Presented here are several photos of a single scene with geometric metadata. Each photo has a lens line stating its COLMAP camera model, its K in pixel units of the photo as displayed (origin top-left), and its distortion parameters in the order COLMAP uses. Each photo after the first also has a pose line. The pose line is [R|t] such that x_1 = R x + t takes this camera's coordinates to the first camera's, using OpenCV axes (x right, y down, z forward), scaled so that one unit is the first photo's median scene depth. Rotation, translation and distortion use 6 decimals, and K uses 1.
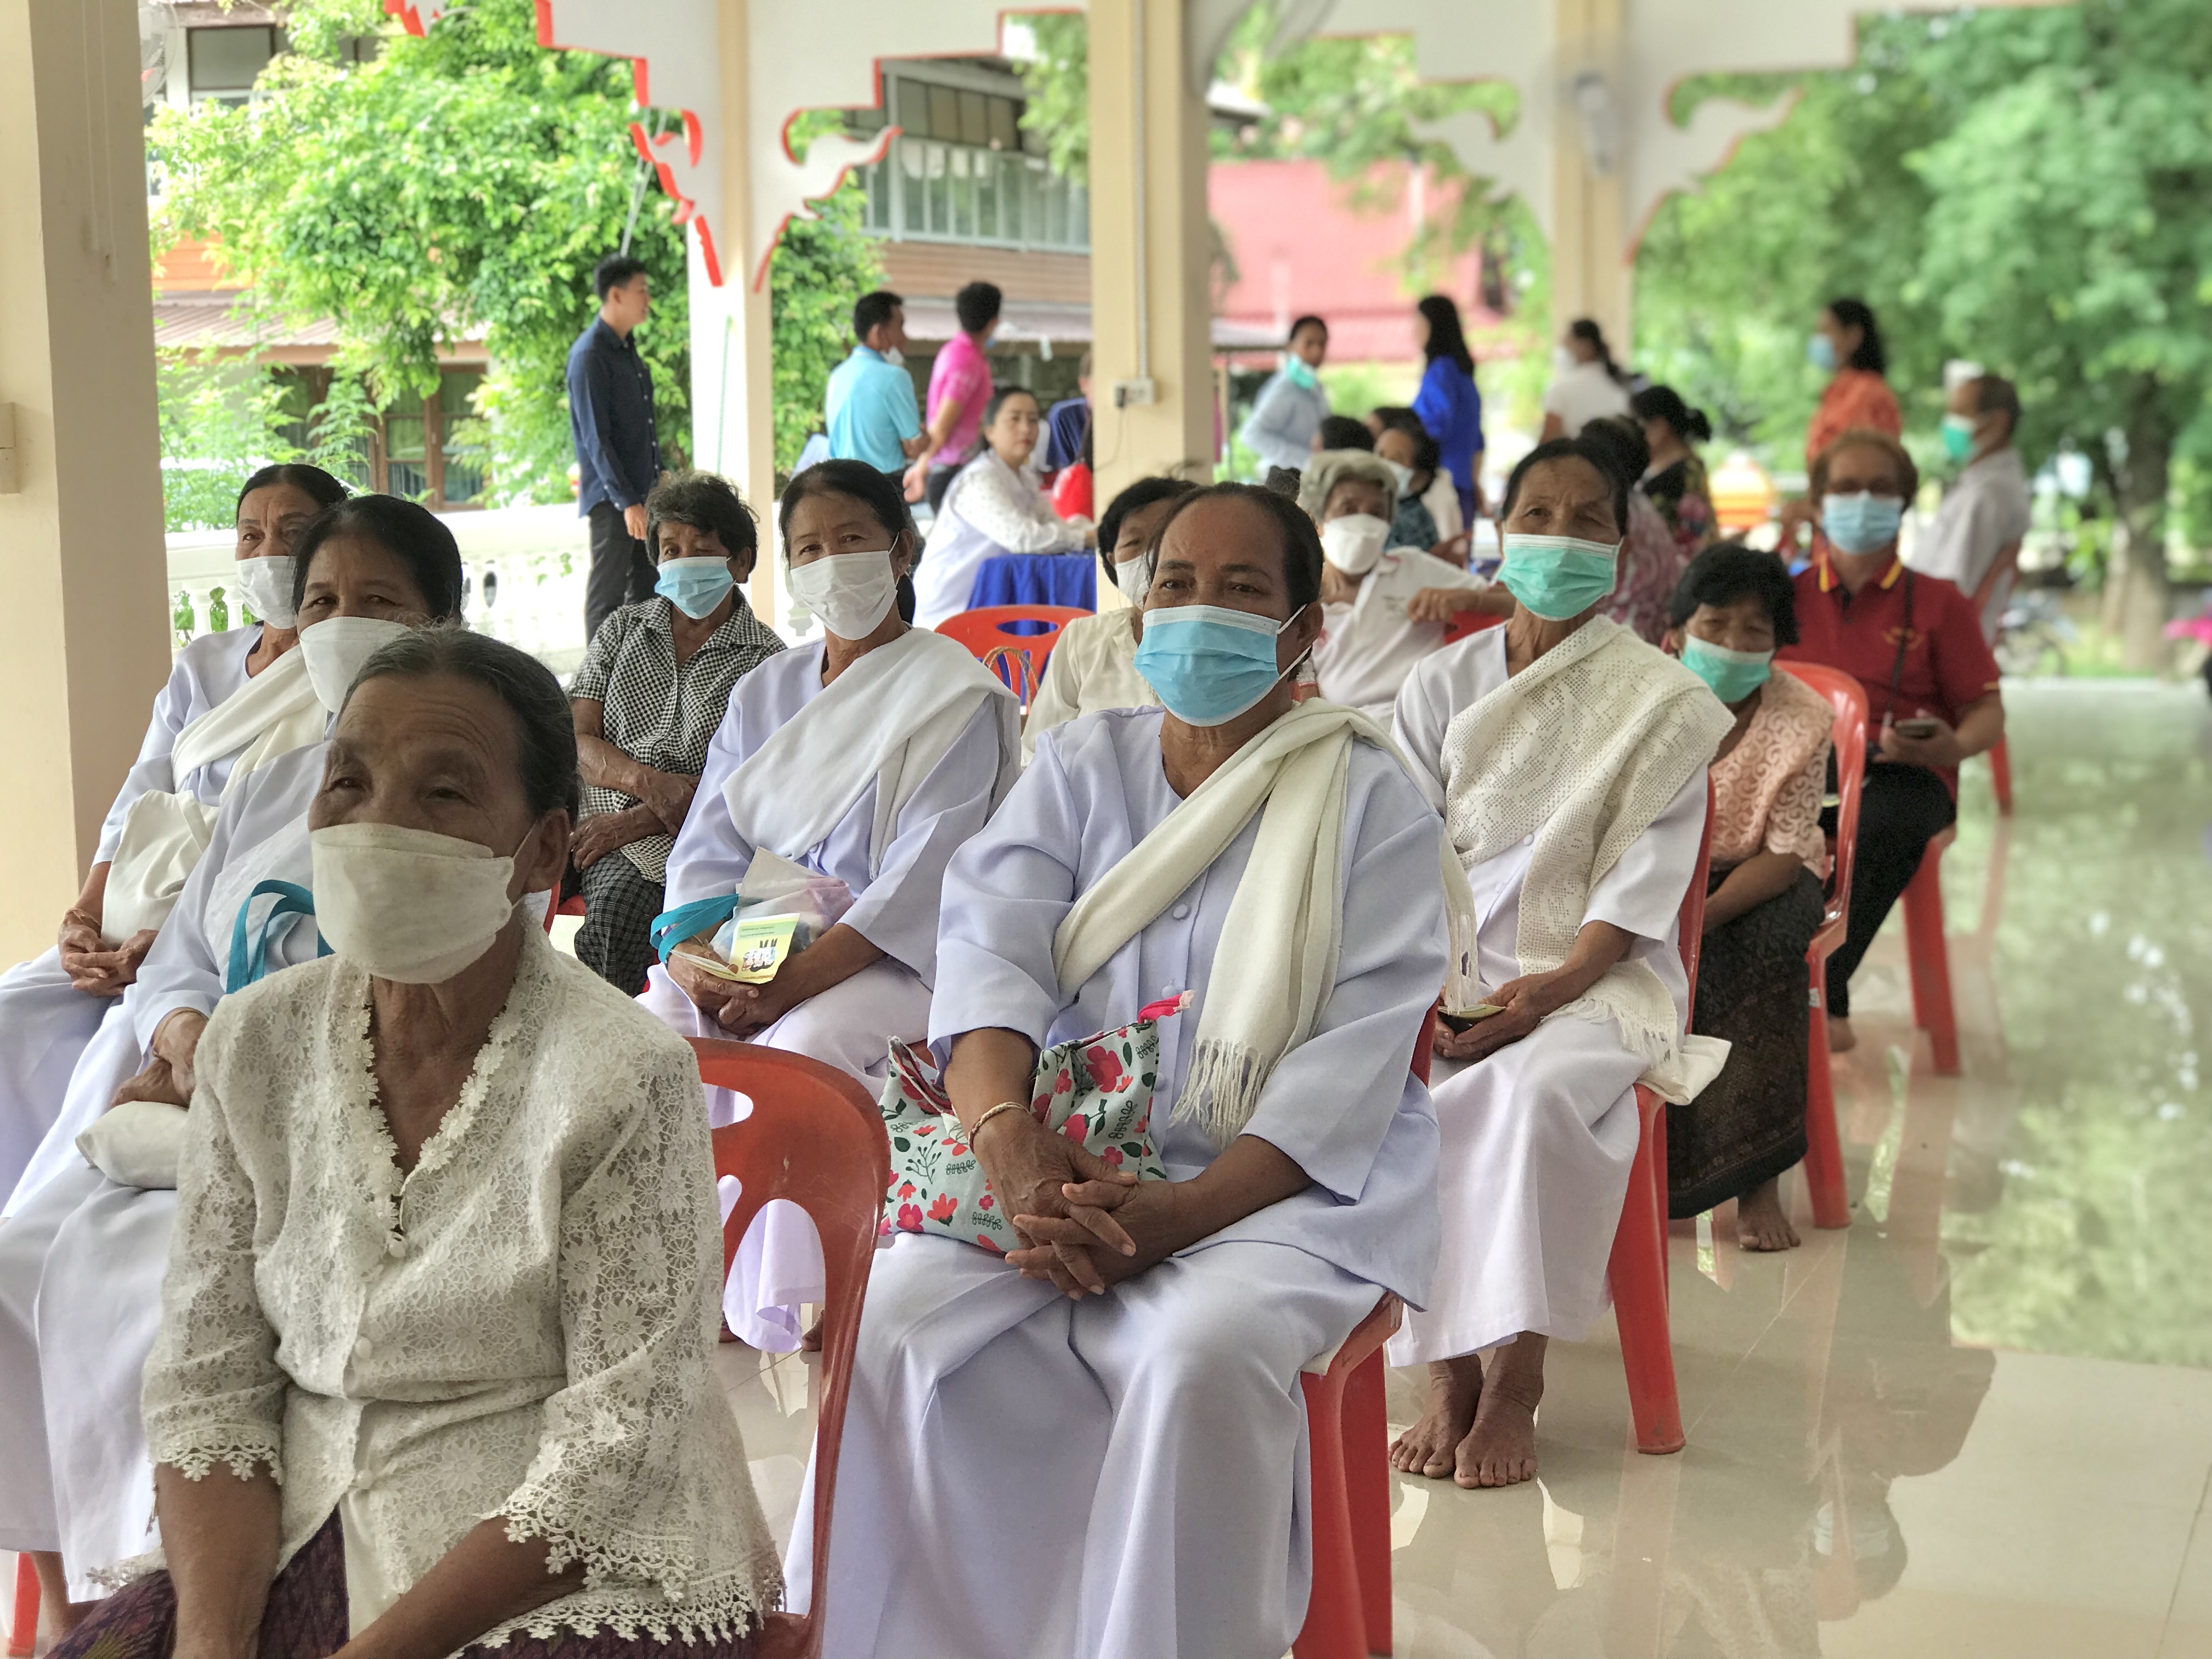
lens RADIAL K [[3667.9, 0, 1104.7], [0, 3667.9, 830.9], [0, 0, 1]] dist [0.092097, 0.000000]
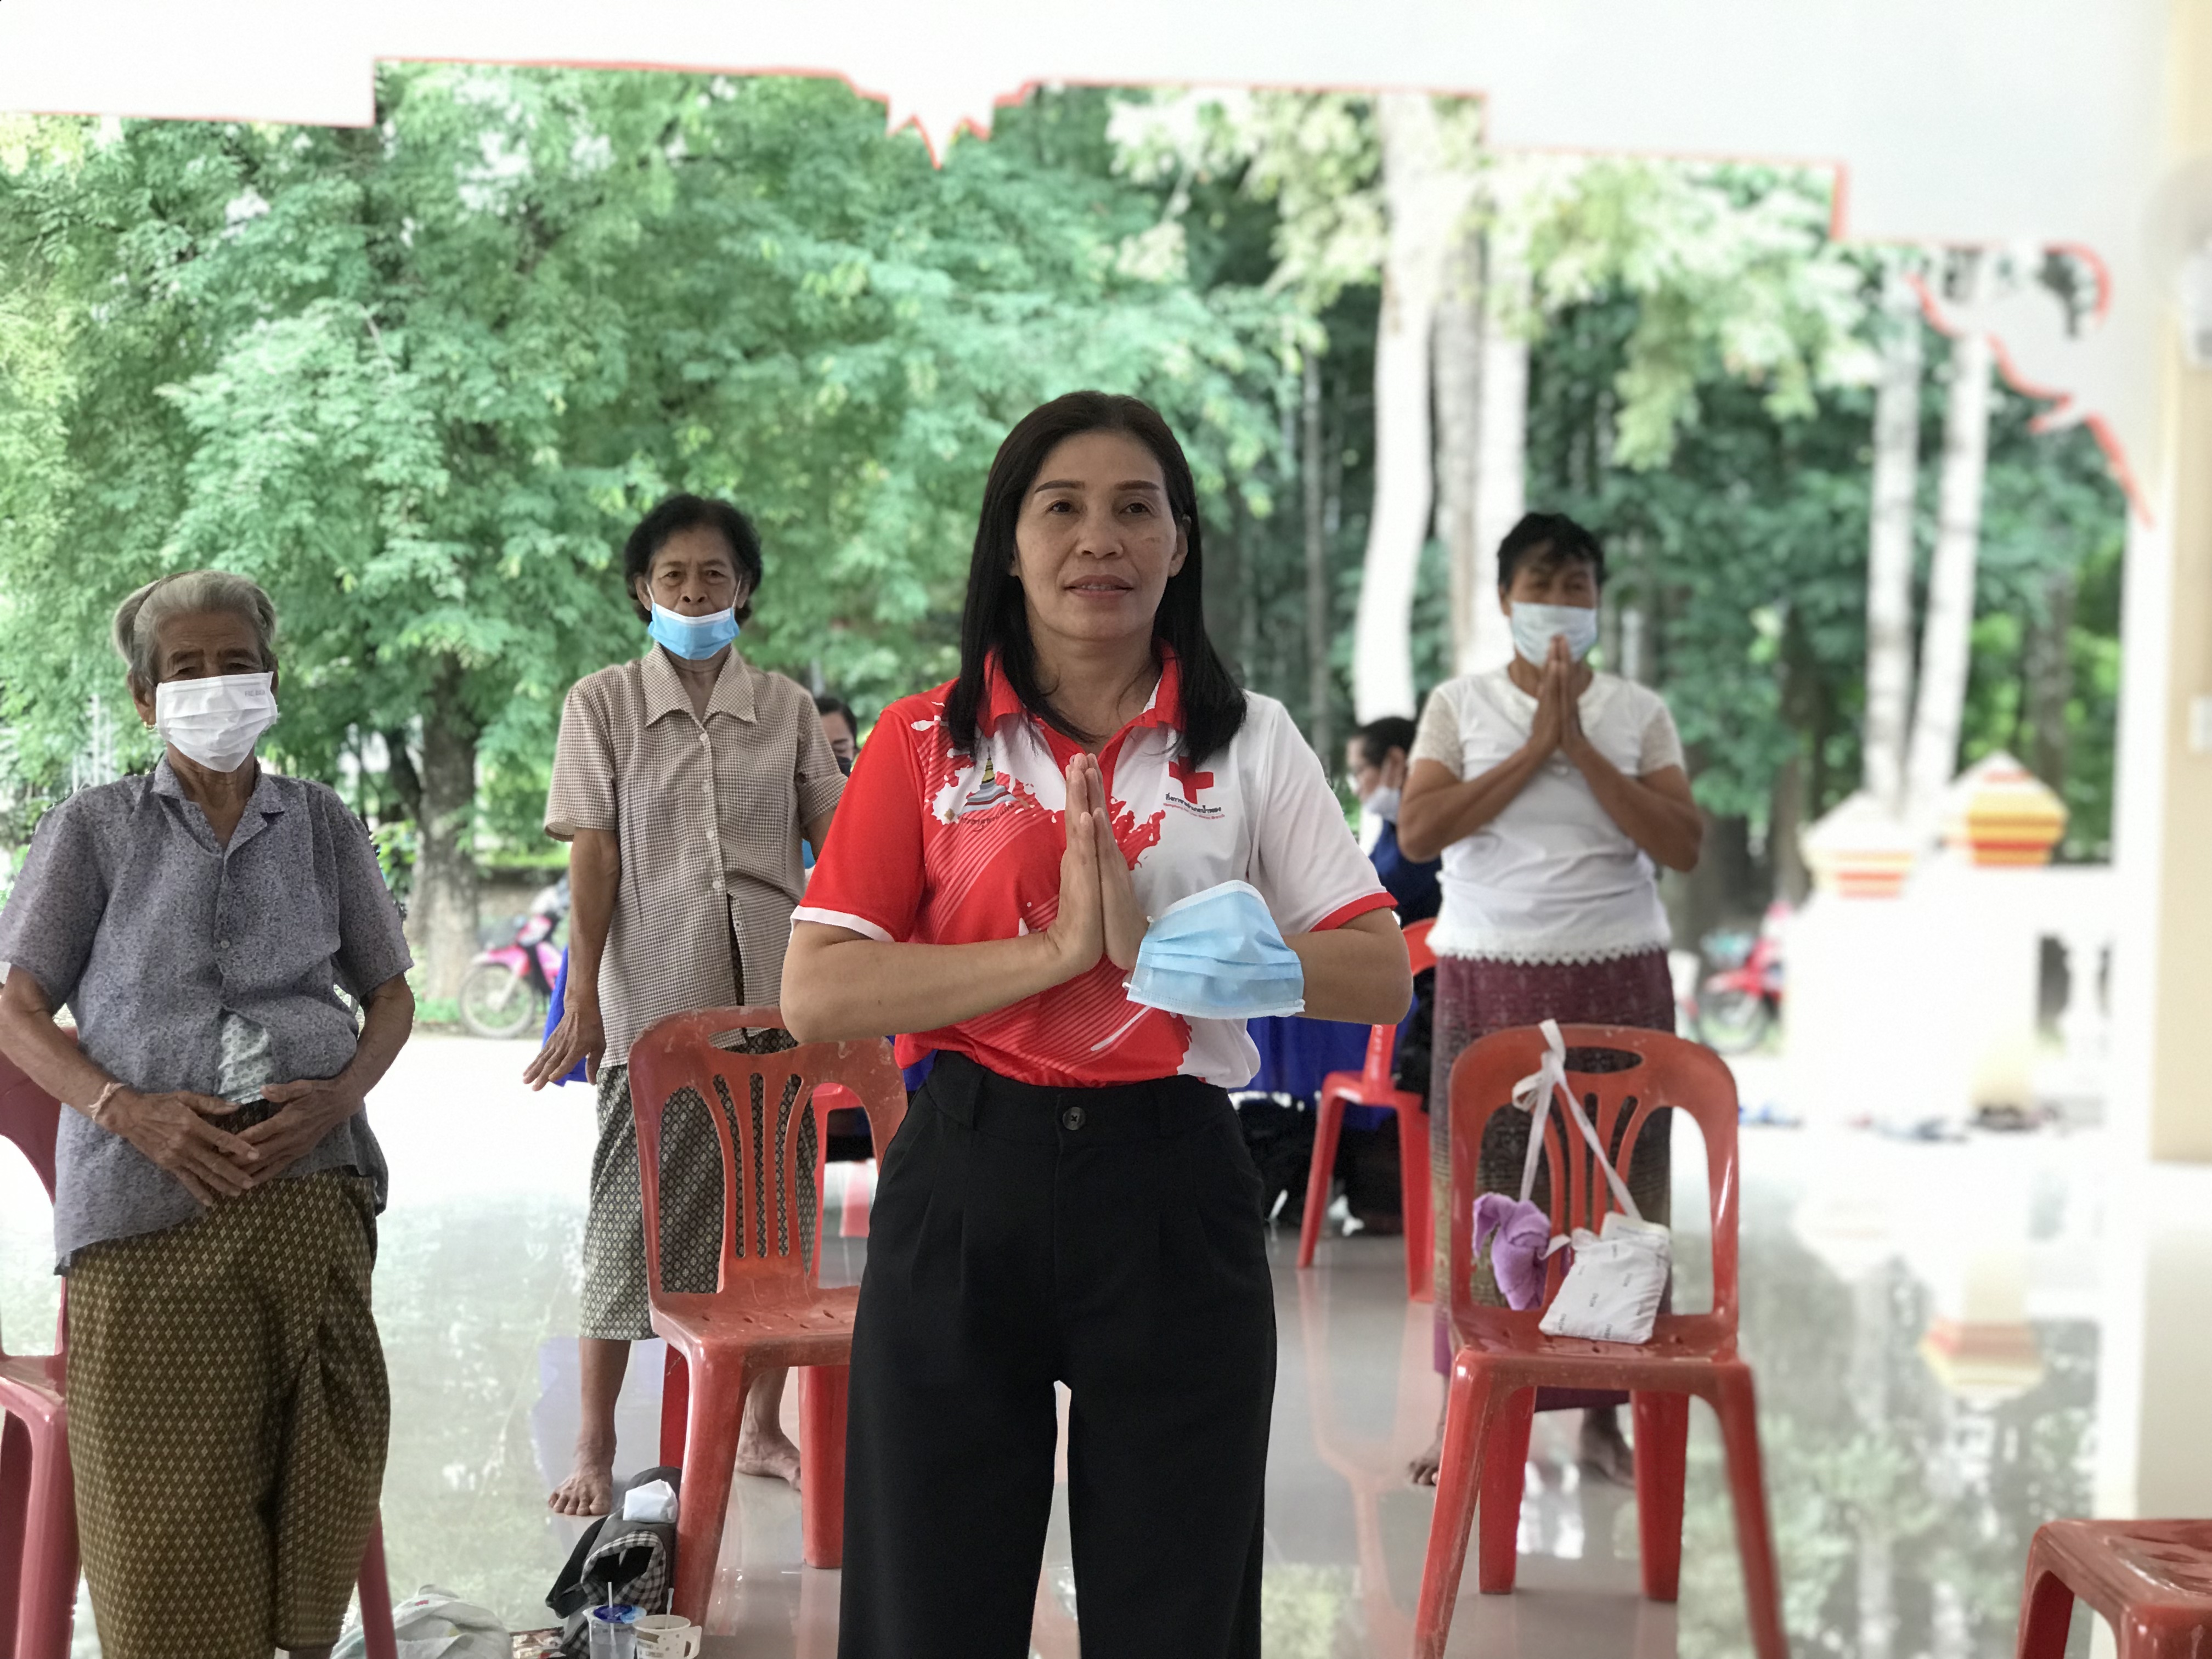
lens RADIAL K [[3667.9, 0, 1105.6], [0, 3667.9, 829.7], [0, 0, 1]] dist [0.092097, 0.000000]
pose [[0.900827, 0.011446, 0.434026, 0.048865], [0.019049, 0.997648, -0.065846, -0.024754], [-0.433759, 0.067584, 0.898491, 0.168422]]
